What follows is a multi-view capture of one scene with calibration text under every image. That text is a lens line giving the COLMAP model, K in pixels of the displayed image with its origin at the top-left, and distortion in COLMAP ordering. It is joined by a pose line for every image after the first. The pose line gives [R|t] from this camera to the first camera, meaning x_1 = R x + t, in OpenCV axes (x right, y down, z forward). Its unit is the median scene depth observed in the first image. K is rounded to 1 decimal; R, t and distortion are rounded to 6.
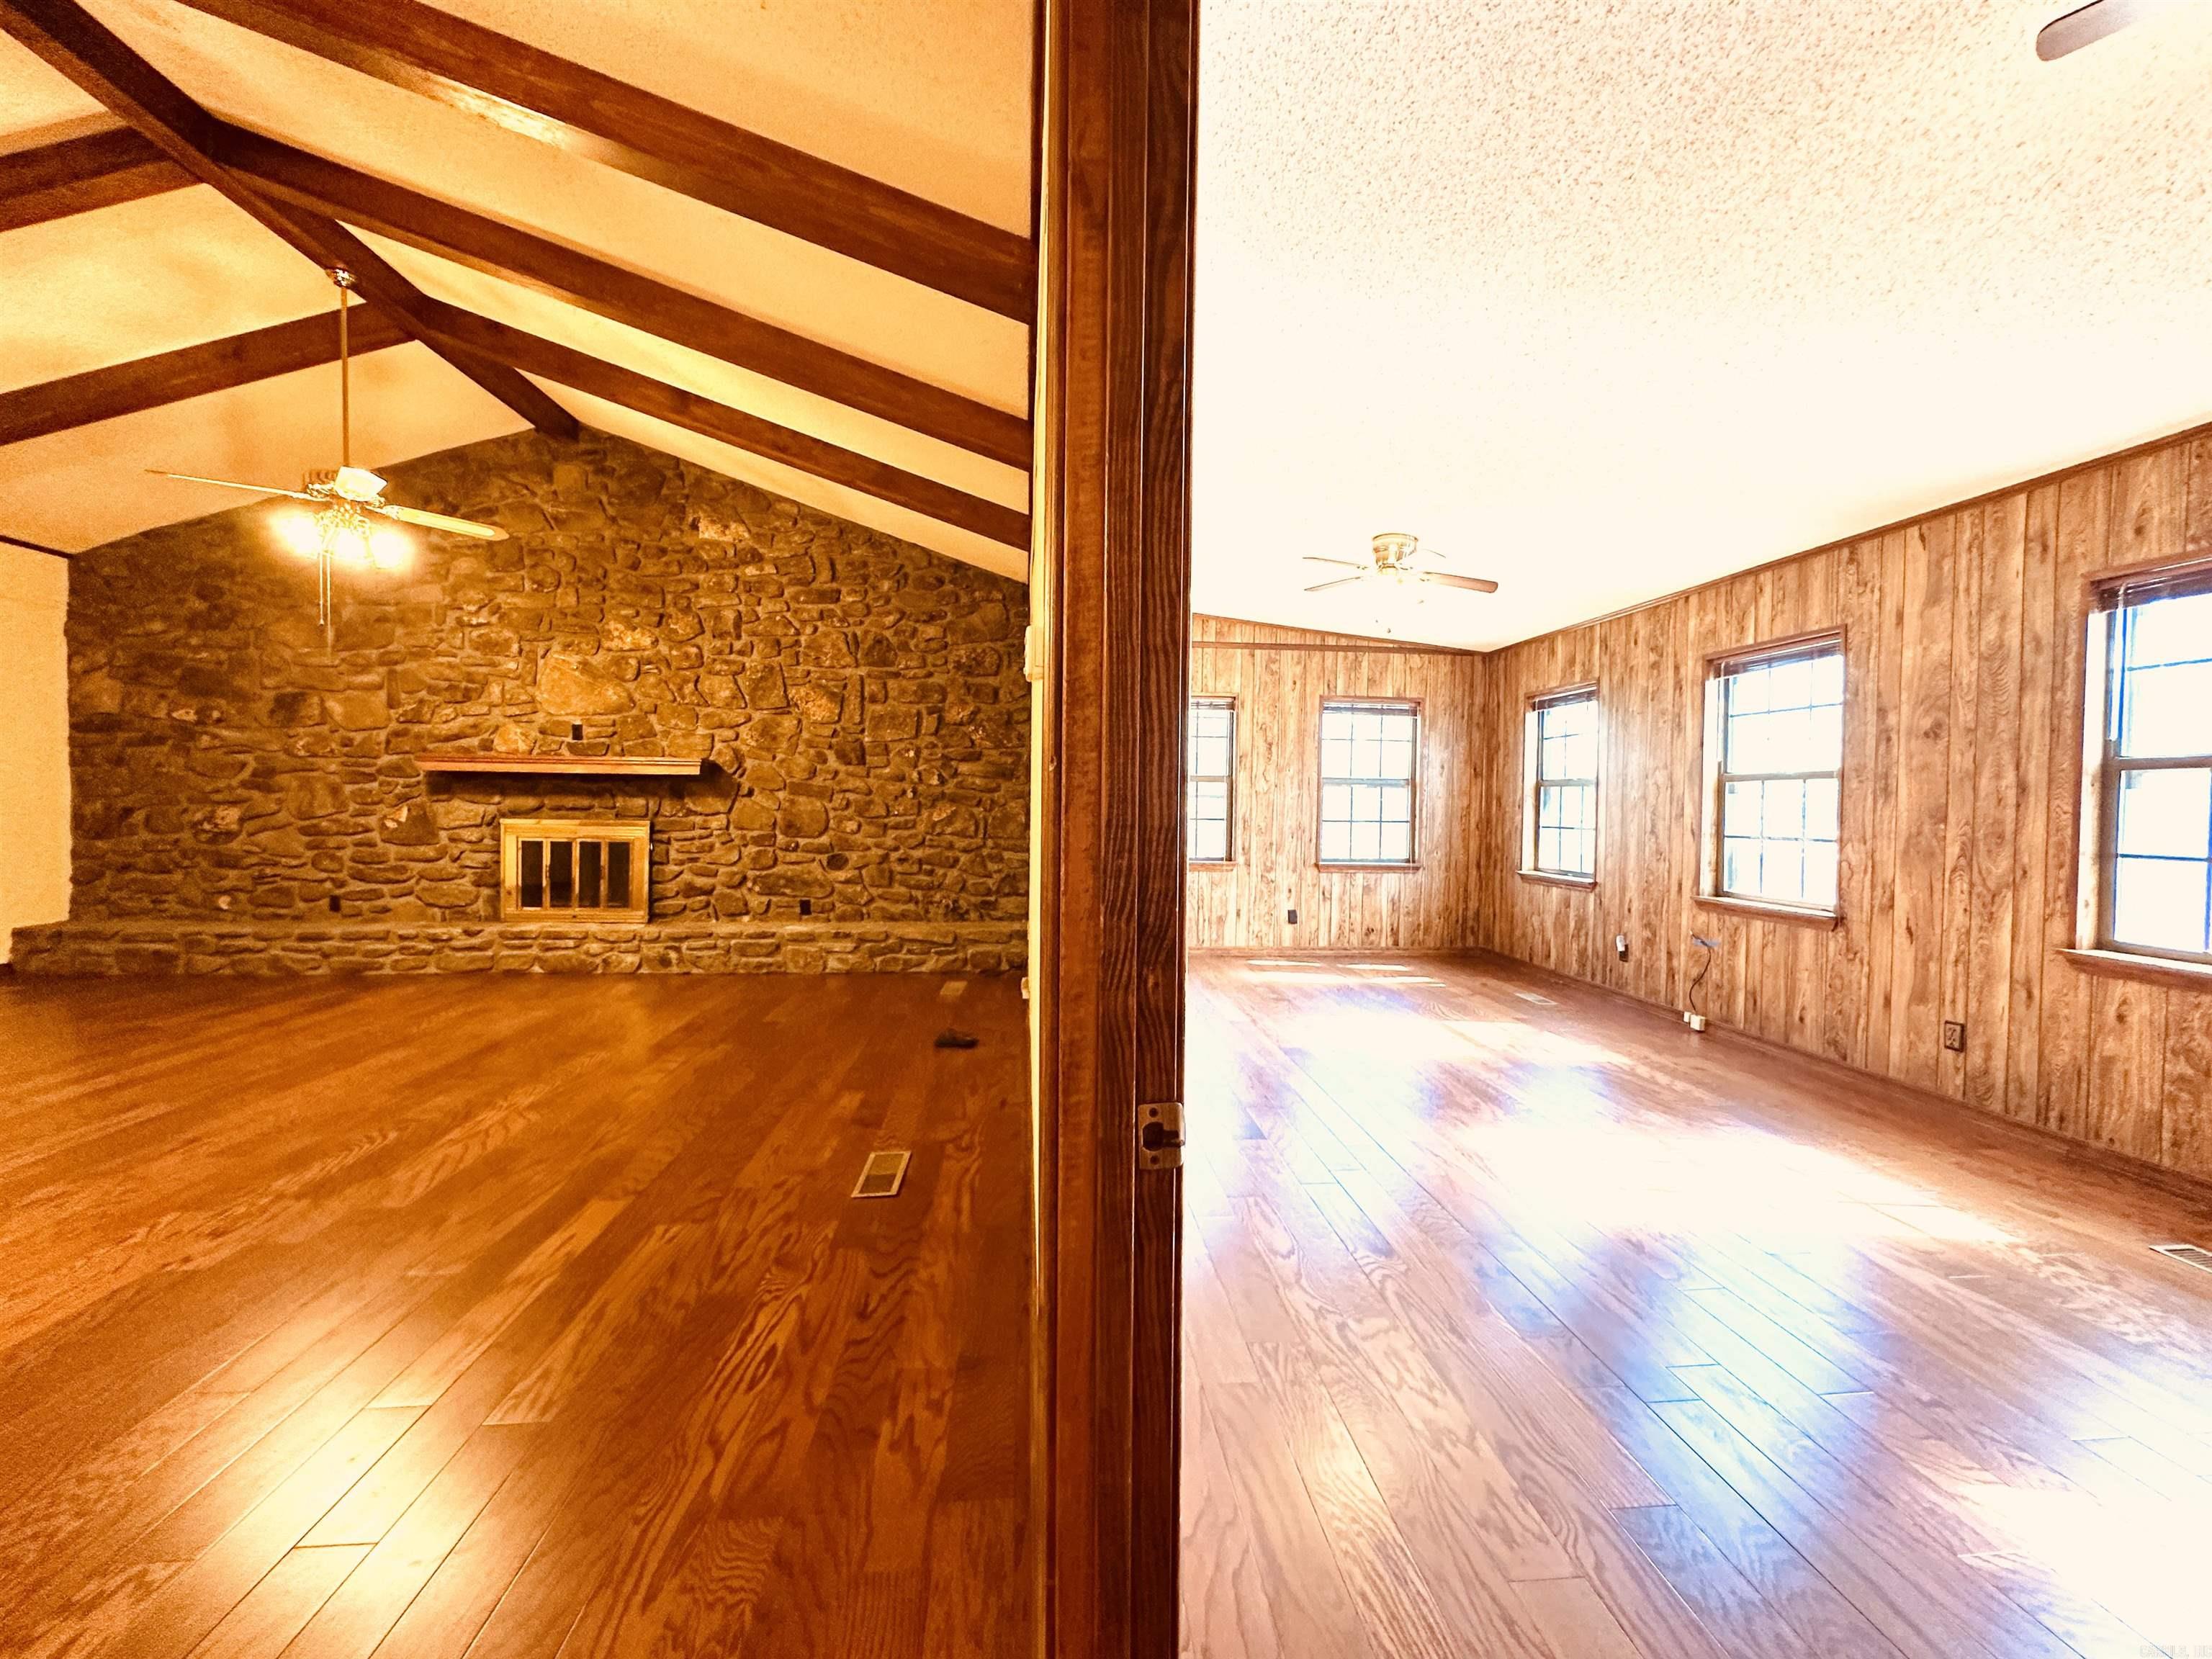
lens RADIAL K [[880.6, 0, 1102.9], [0, 880.6, 827.4], [0, 0, 1]] dist [-0.003858, 0.000986]
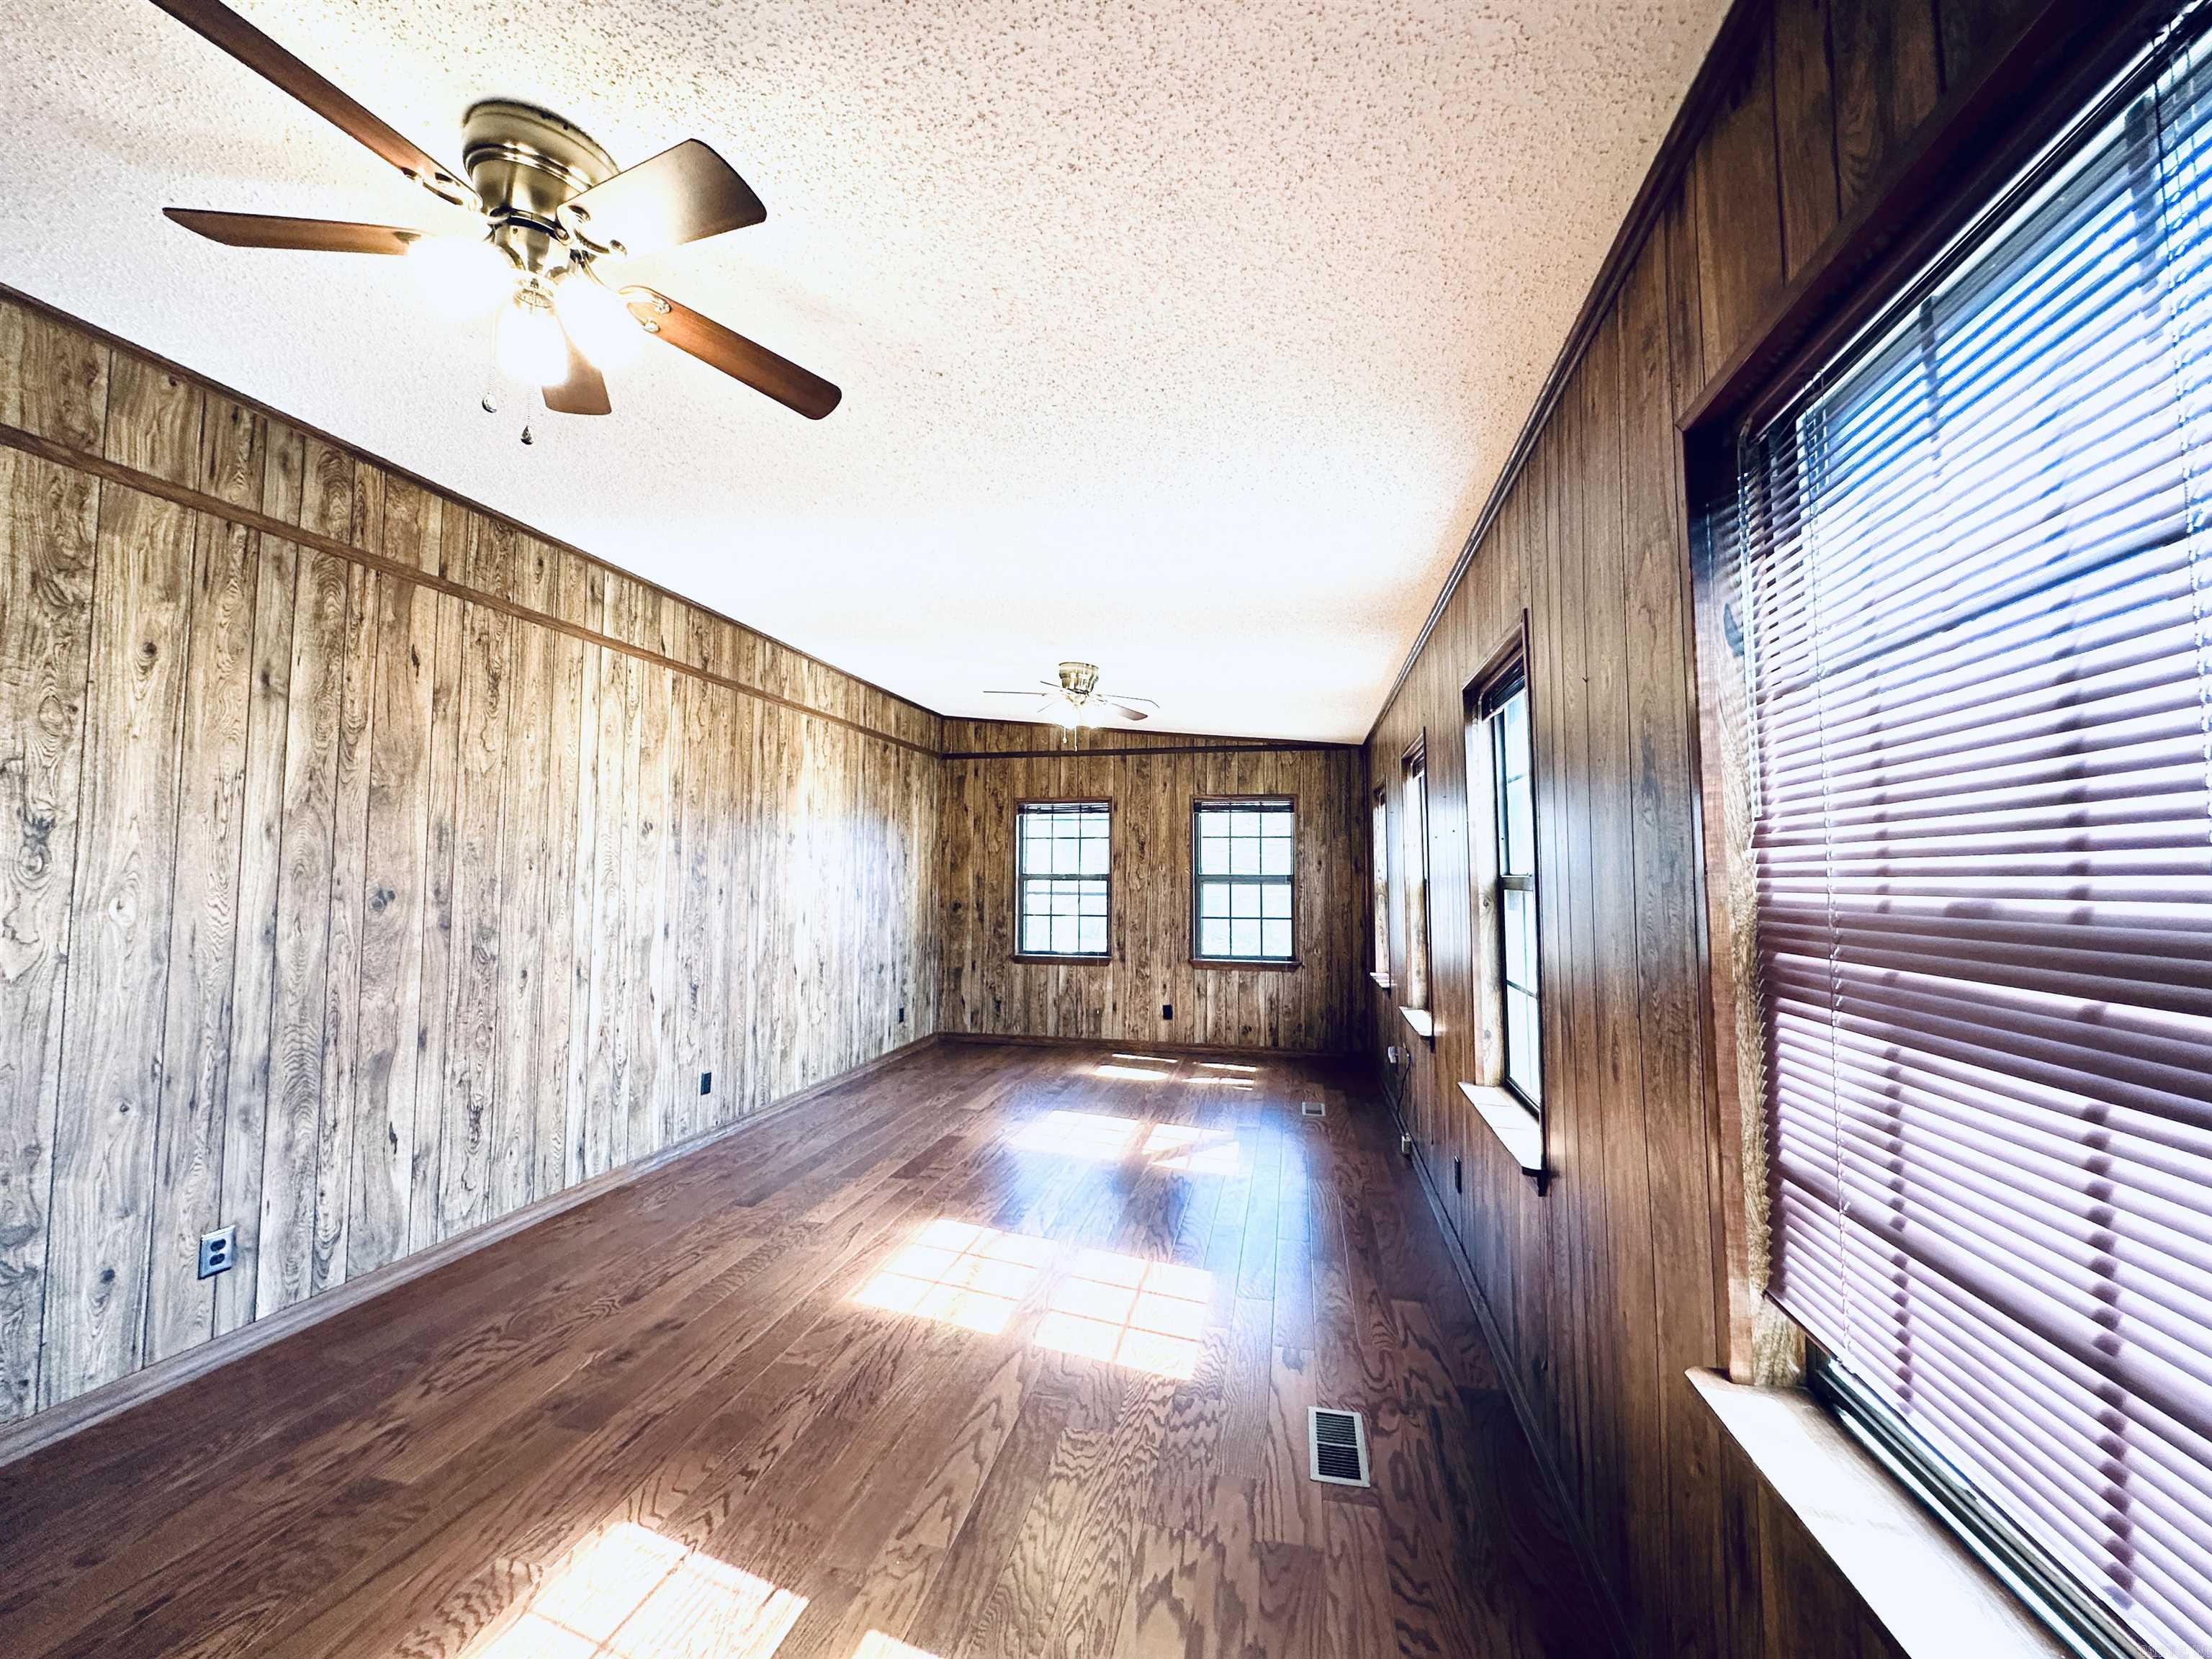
lens RADIAL K [[880.6, 0, 1108.8], [0, 880.6, 825.7], [0, 0, 1]] dist [-0.003858, 0.000986]
pose [[0.954729, -0.026324, -0.296311, 0.510714], [-0.000695, 0.995877, -0.090713, -0.023515], [0.297477, 0.086812, 0.950774, -0.007331]]
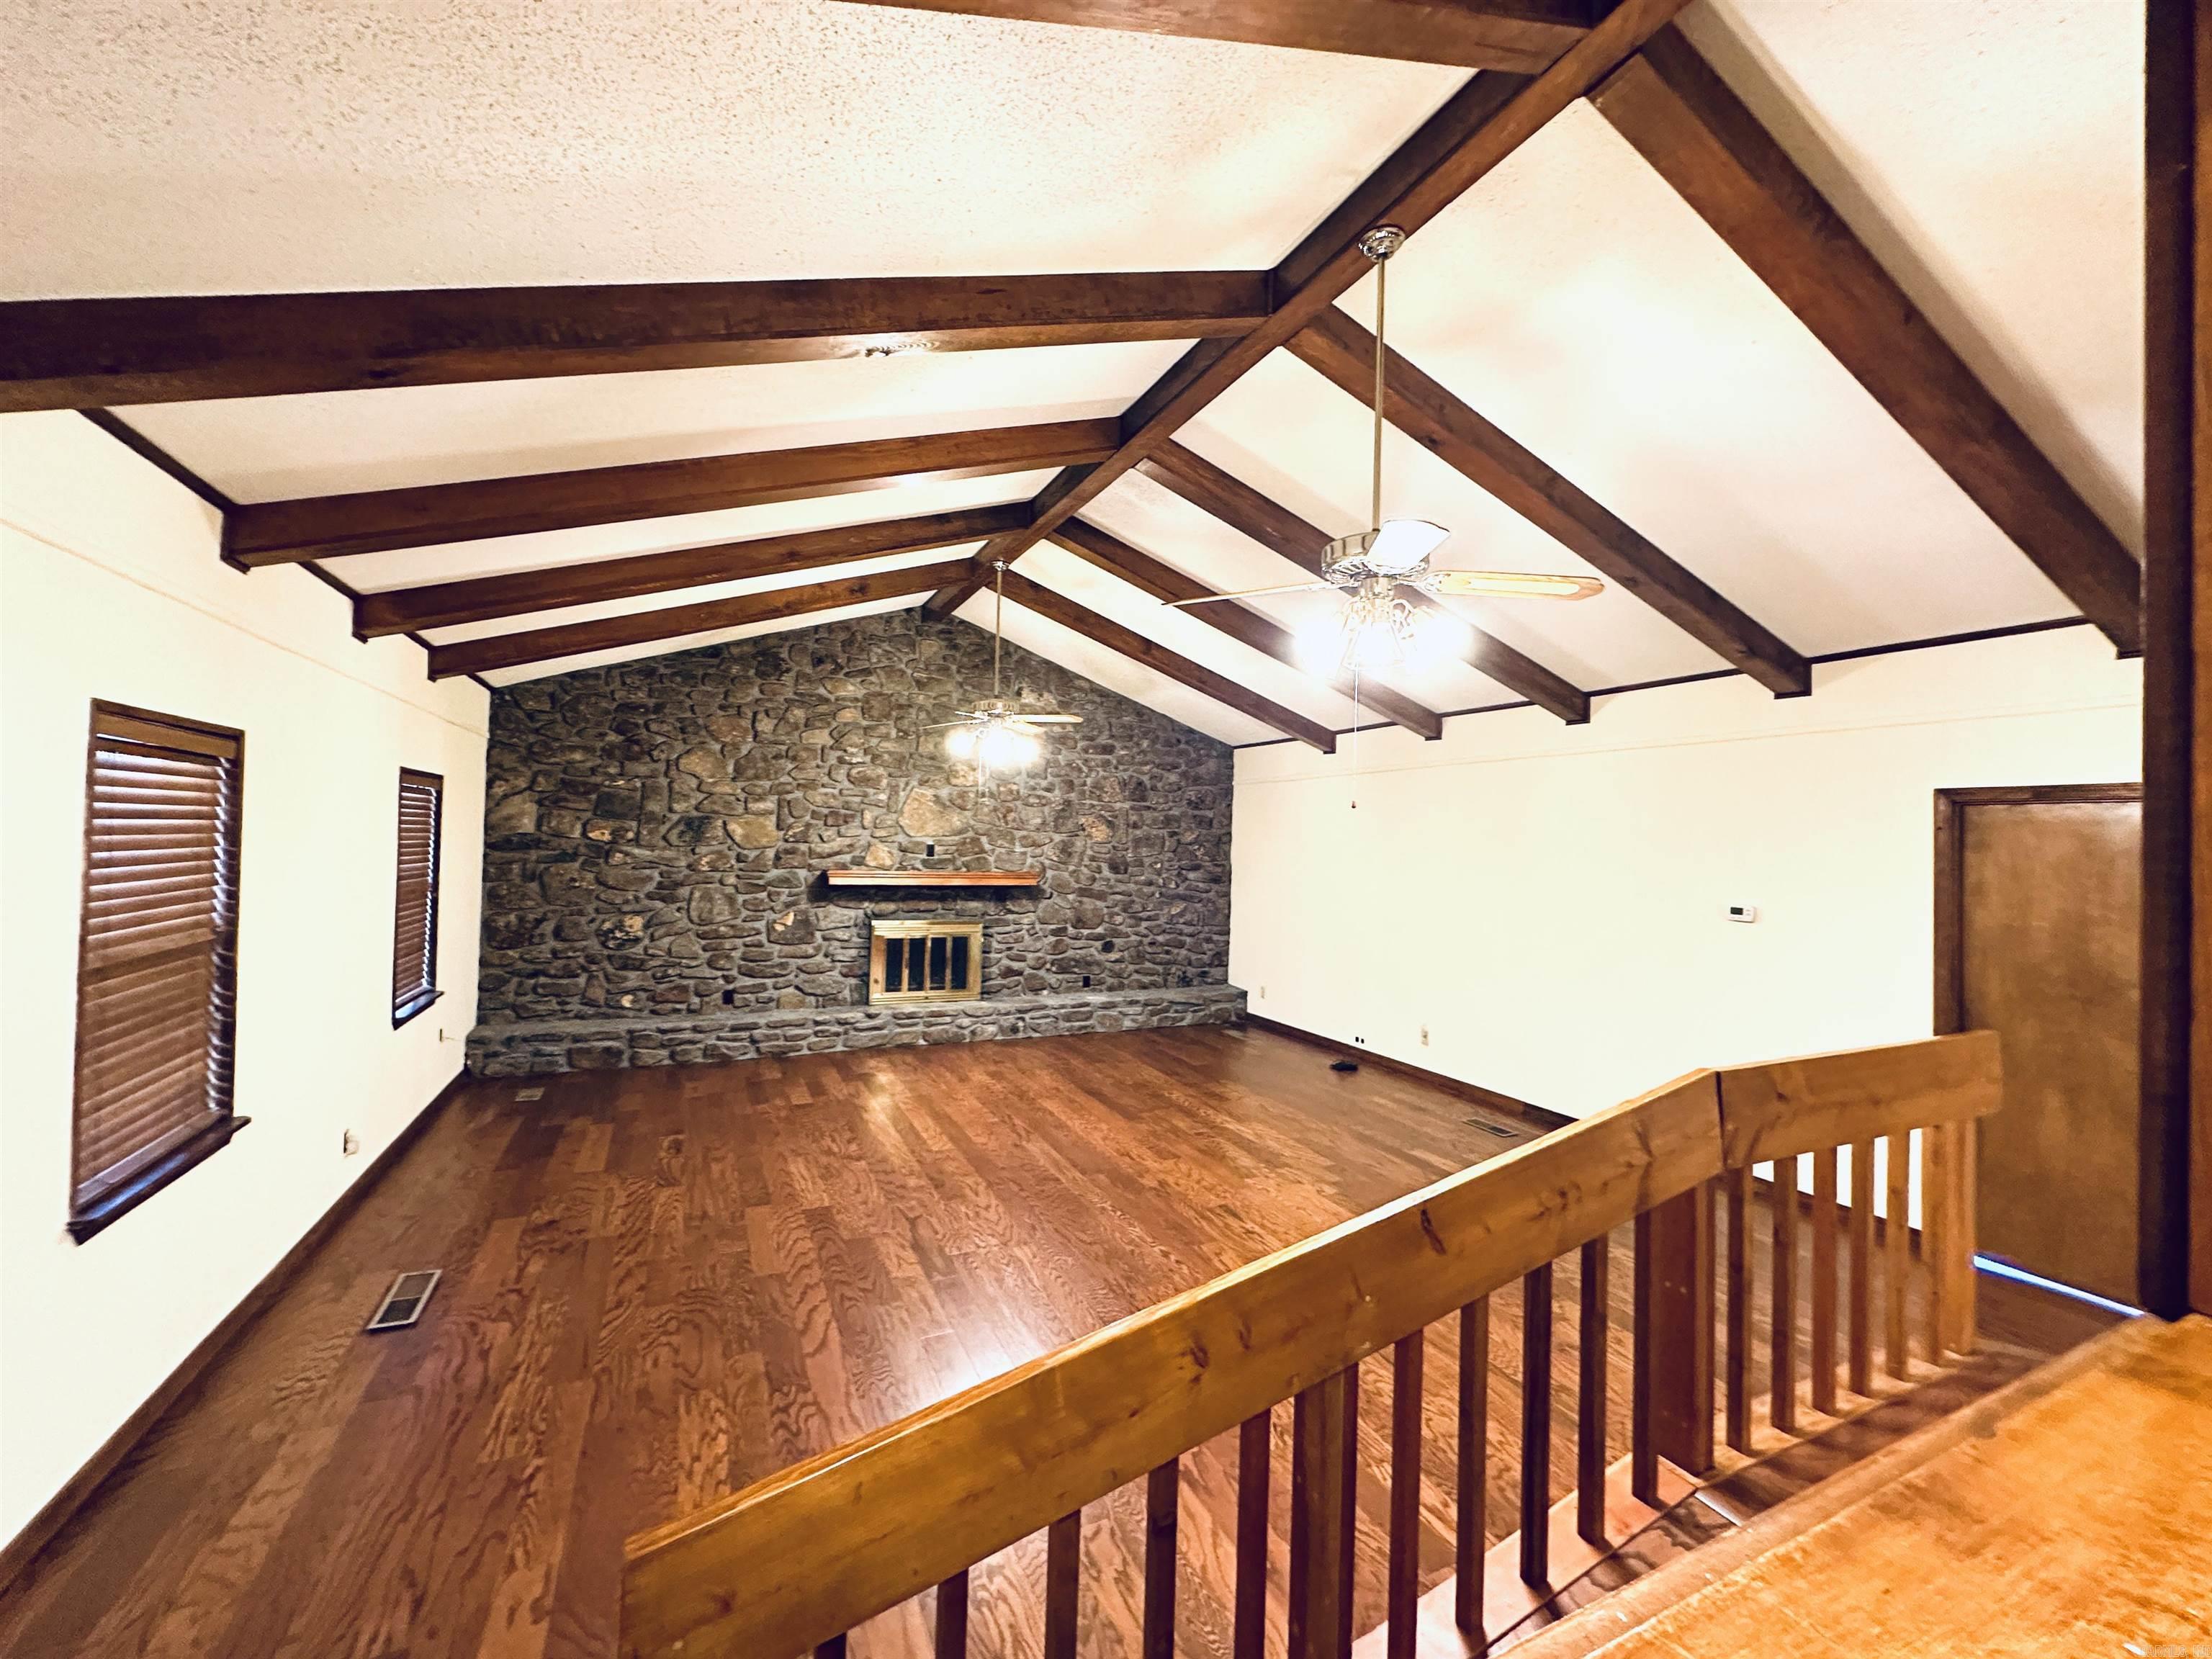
lens RADIAL K [[880.6, 0, 1102.2], [0, 880.6, 827.2], [0, 0, 1]] dist [-0.003858, 0.000986]
pose [[0.938781, 0.016467, 0.344121, -0.800304], [-0.003075, 0.999218, -0.039426, -0.092476], [-0.344501, 0.035954, 0.938097, -0.268122]]
